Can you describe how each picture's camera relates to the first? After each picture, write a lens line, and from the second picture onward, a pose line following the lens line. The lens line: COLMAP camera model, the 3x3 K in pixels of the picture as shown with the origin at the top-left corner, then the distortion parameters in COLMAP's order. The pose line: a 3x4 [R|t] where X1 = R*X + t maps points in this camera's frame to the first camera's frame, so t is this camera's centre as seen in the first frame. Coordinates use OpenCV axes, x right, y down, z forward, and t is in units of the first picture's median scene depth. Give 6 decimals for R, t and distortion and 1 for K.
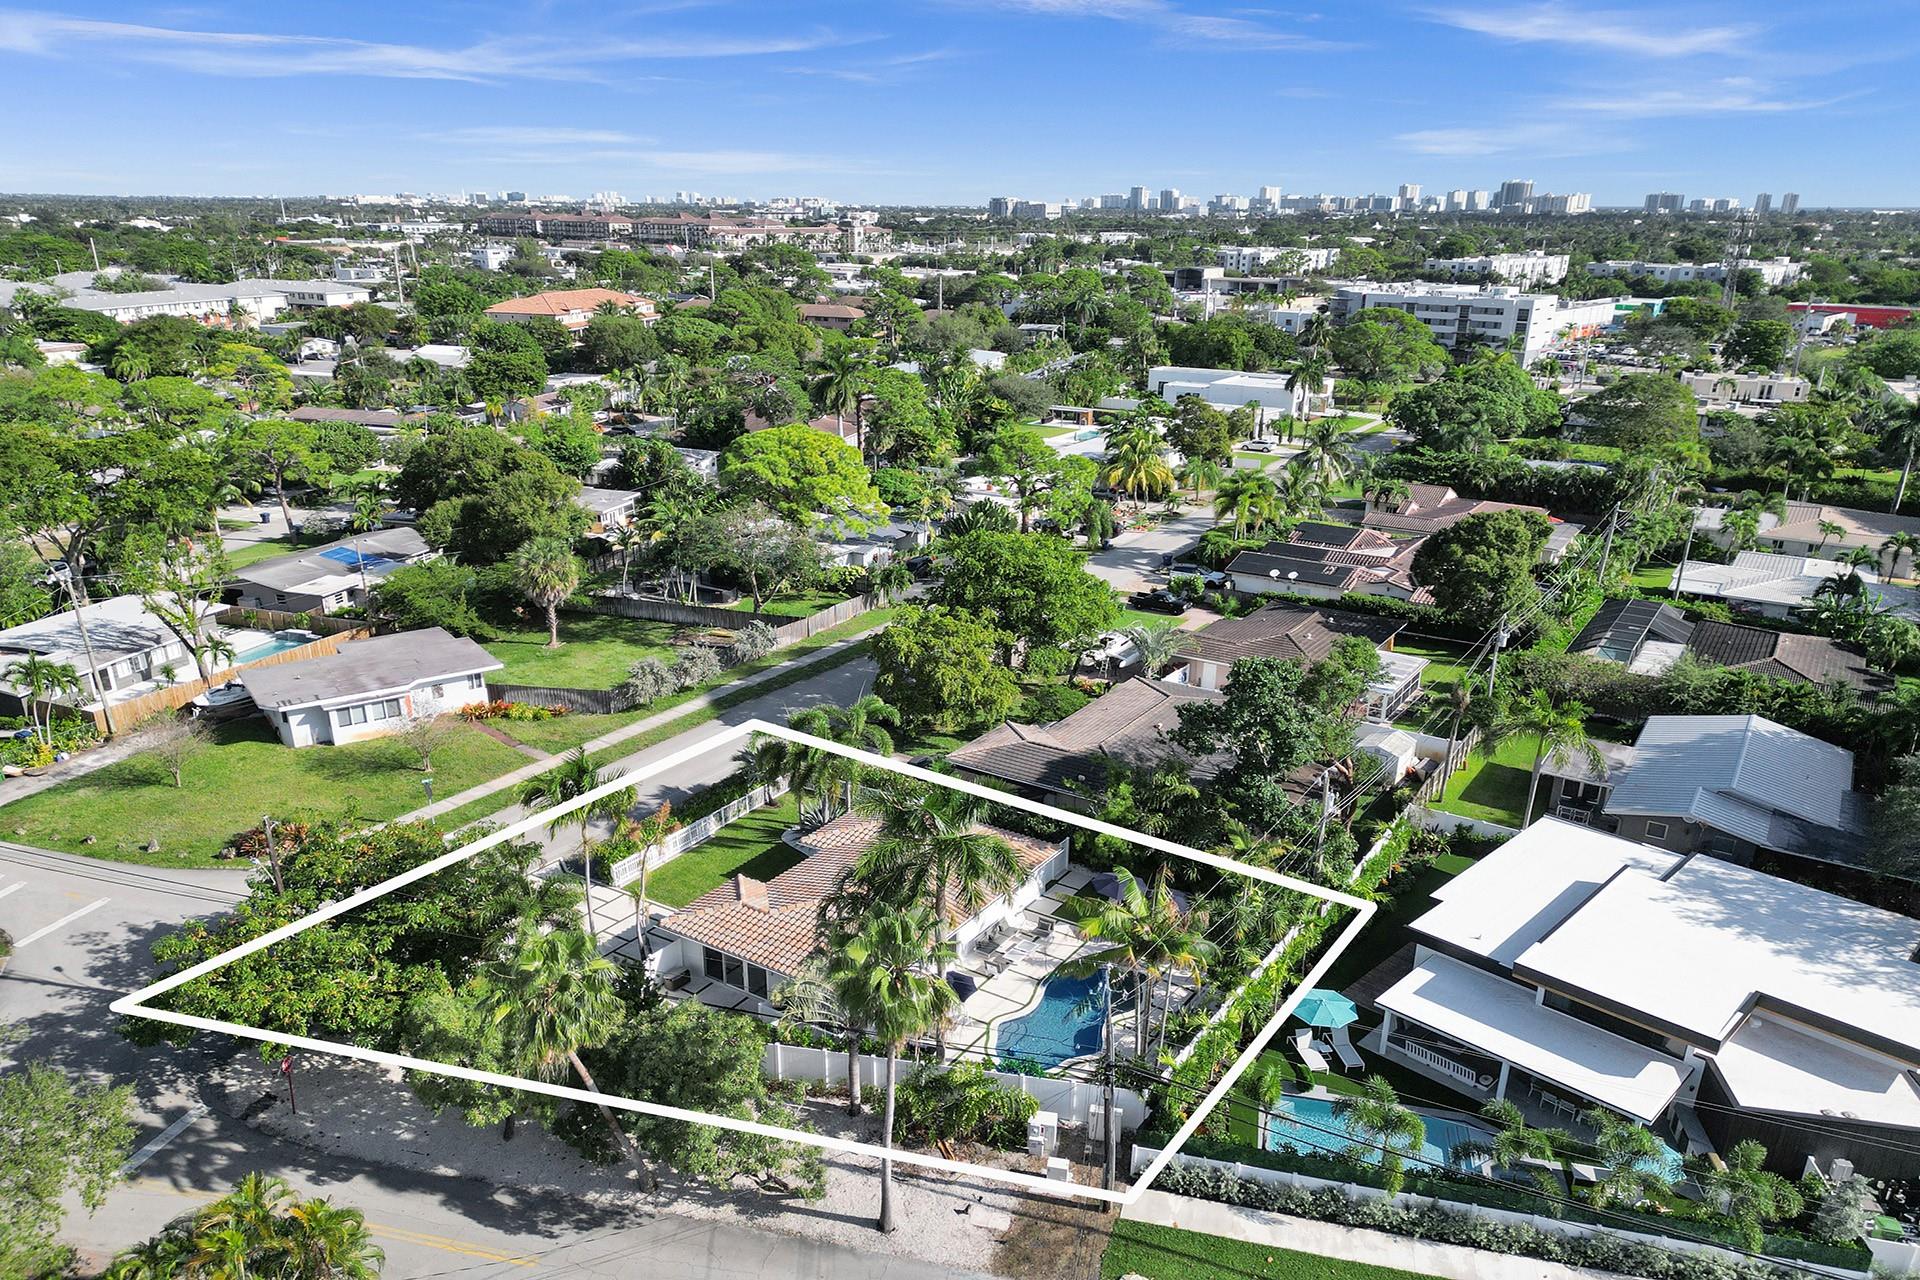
lens RADIAL K [[1363.9, 0, 963.5], [0, 1363.9, 640.1], [0, 0, 1]] dist [0.047222, -0.040493]
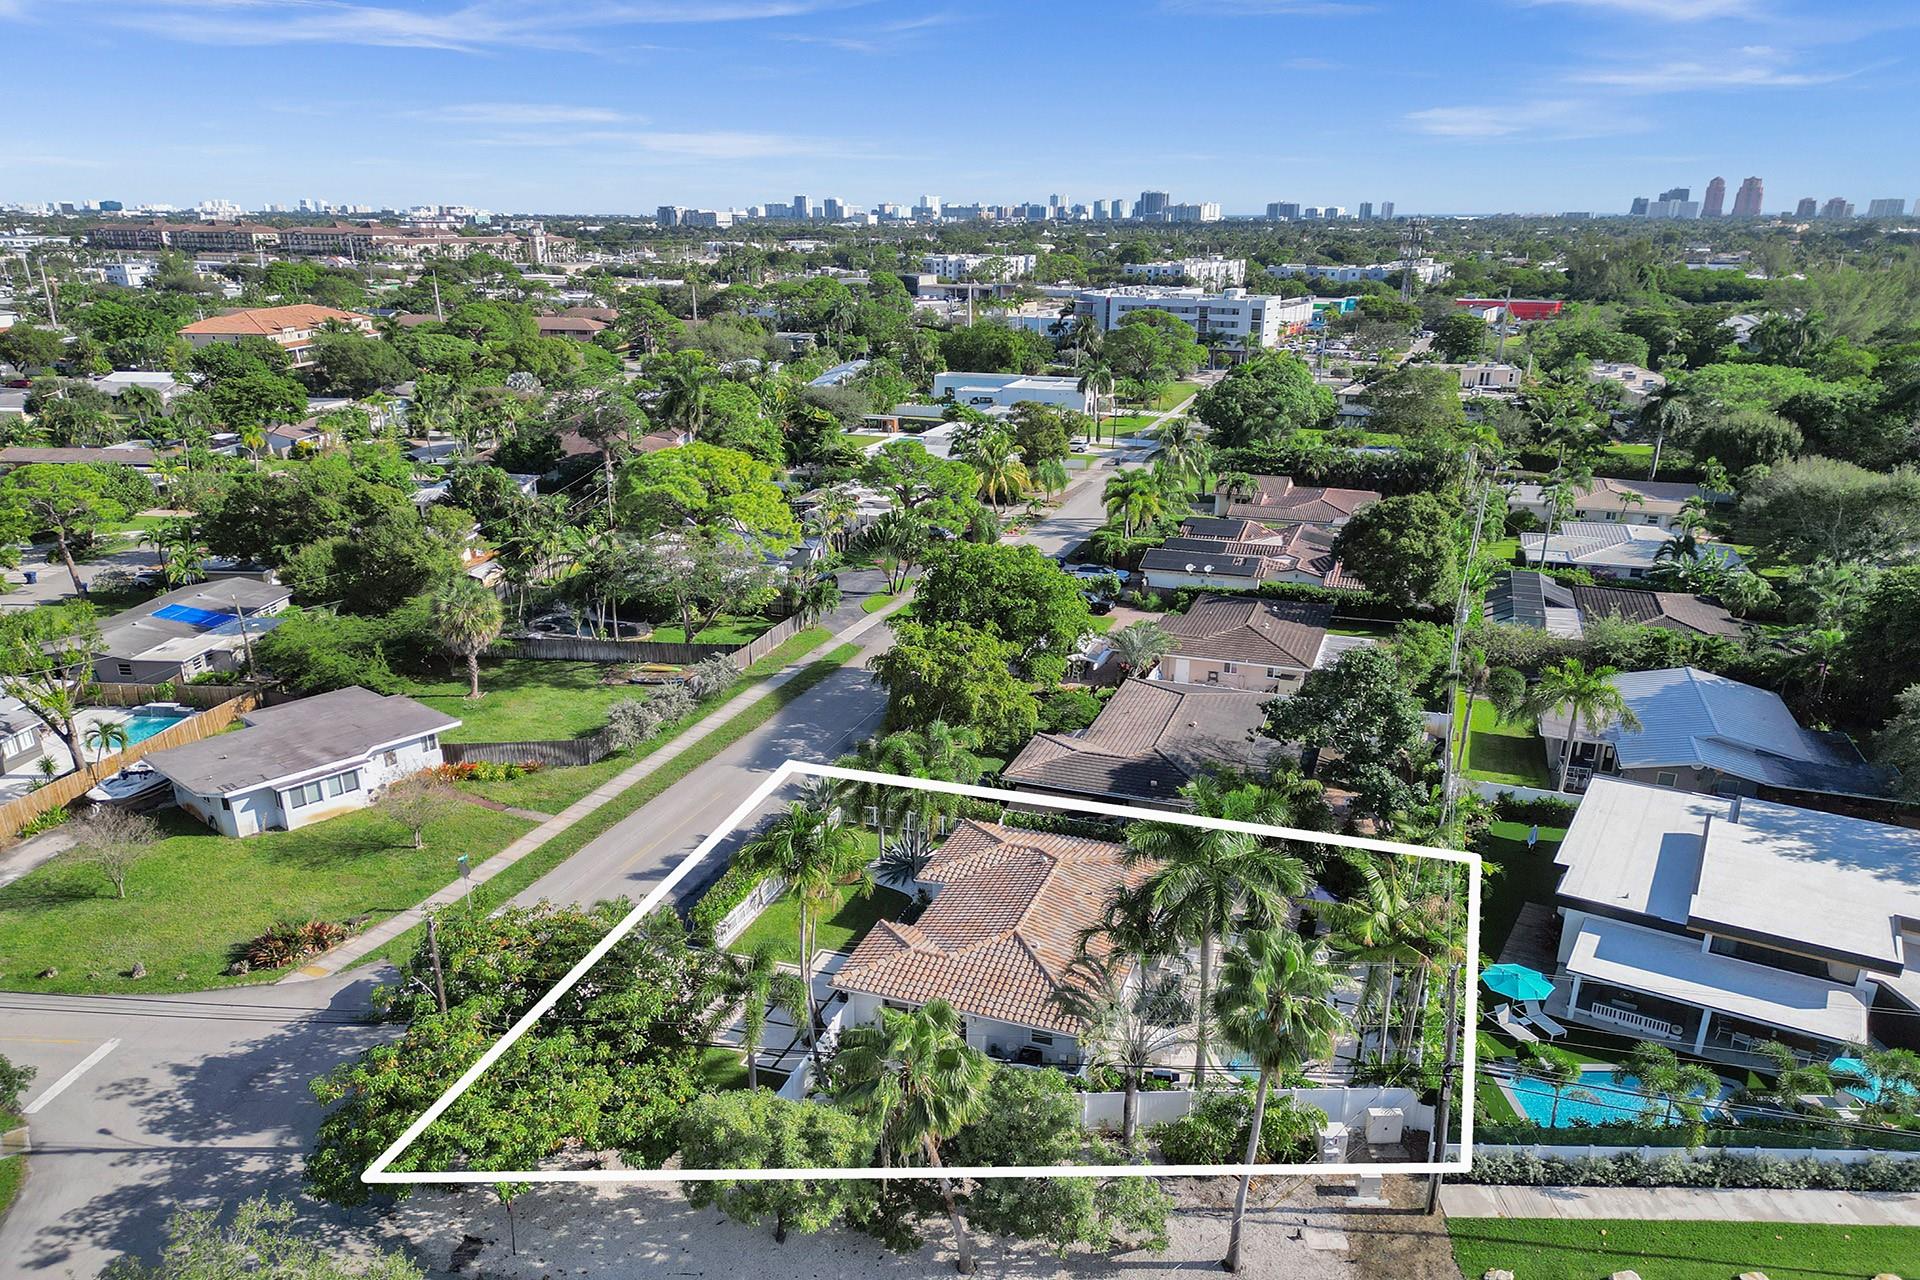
lens RADIAL K [[1363.9, 0, 961.9], [0, 1363.9, 642.4], [0, 0, 1]] dist [0.047222, -0.040493]
pose [[0.972378, -0.074478, 0.221210, -0.179793], [0.075382, 0.997145, 0.004363, -0.010927], [-0.220904, 0.012433, 0.975216, 0.042458]]
